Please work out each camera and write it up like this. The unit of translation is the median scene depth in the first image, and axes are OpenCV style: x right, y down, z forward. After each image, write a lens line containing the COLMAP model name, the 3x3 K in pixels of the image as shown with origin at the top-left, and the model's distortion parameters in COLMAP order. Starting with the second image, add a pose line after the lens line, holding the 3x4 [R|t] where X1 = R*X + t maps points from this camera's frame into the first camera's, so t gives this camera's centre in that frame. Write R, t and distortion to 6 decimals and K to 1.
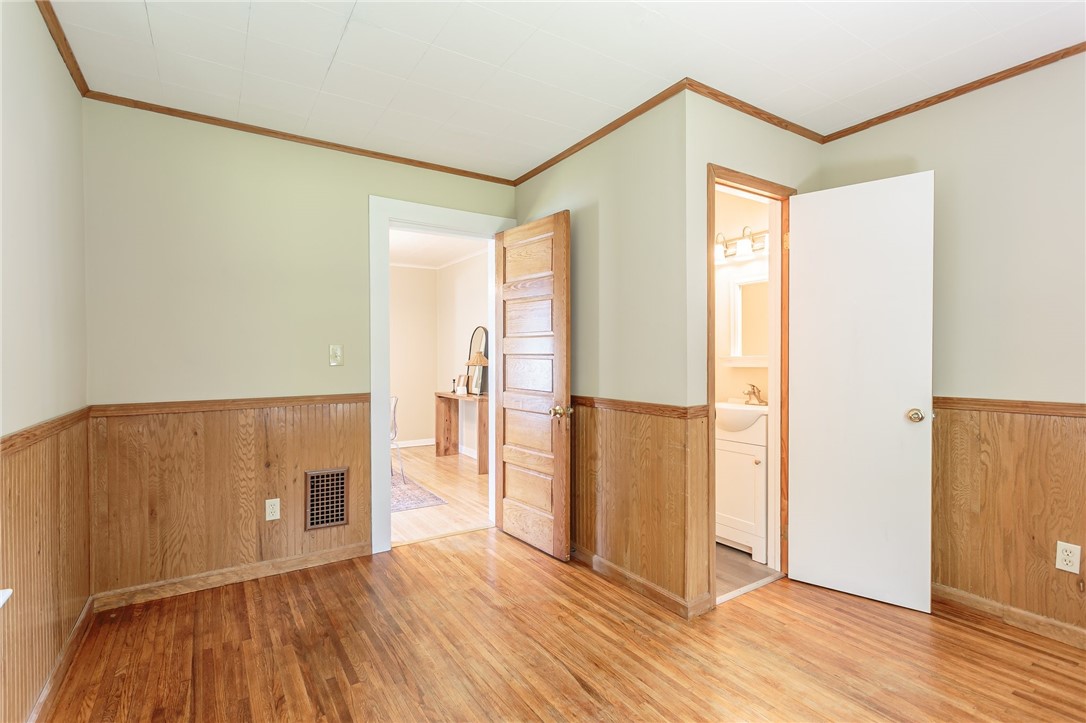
lens RADIAL K [[513.0, 0, 543.0], [0, 513.0, 361.5], [0, 0, 1]] dist [-0.001167, -0.000322]
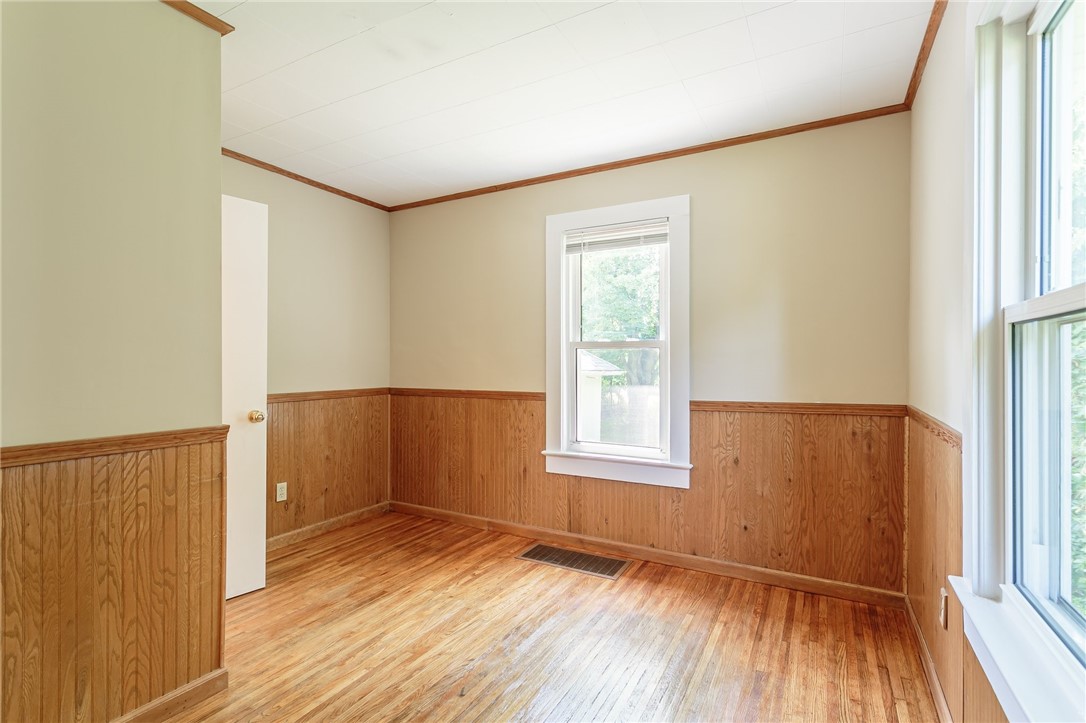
lens RADIAL K [[513.0, 0, 543.0], [0, 513.0, 361.5], [0, 0, 1]] dist [-0.001167, -0.000322]
pose [[-0.469830, 0.006414, 0.882734, -0.785459], [0.008881, 0.999957, -0.002539, -0.006460], [-0.882712, 0.006647, -0.469867, 1.091619]]
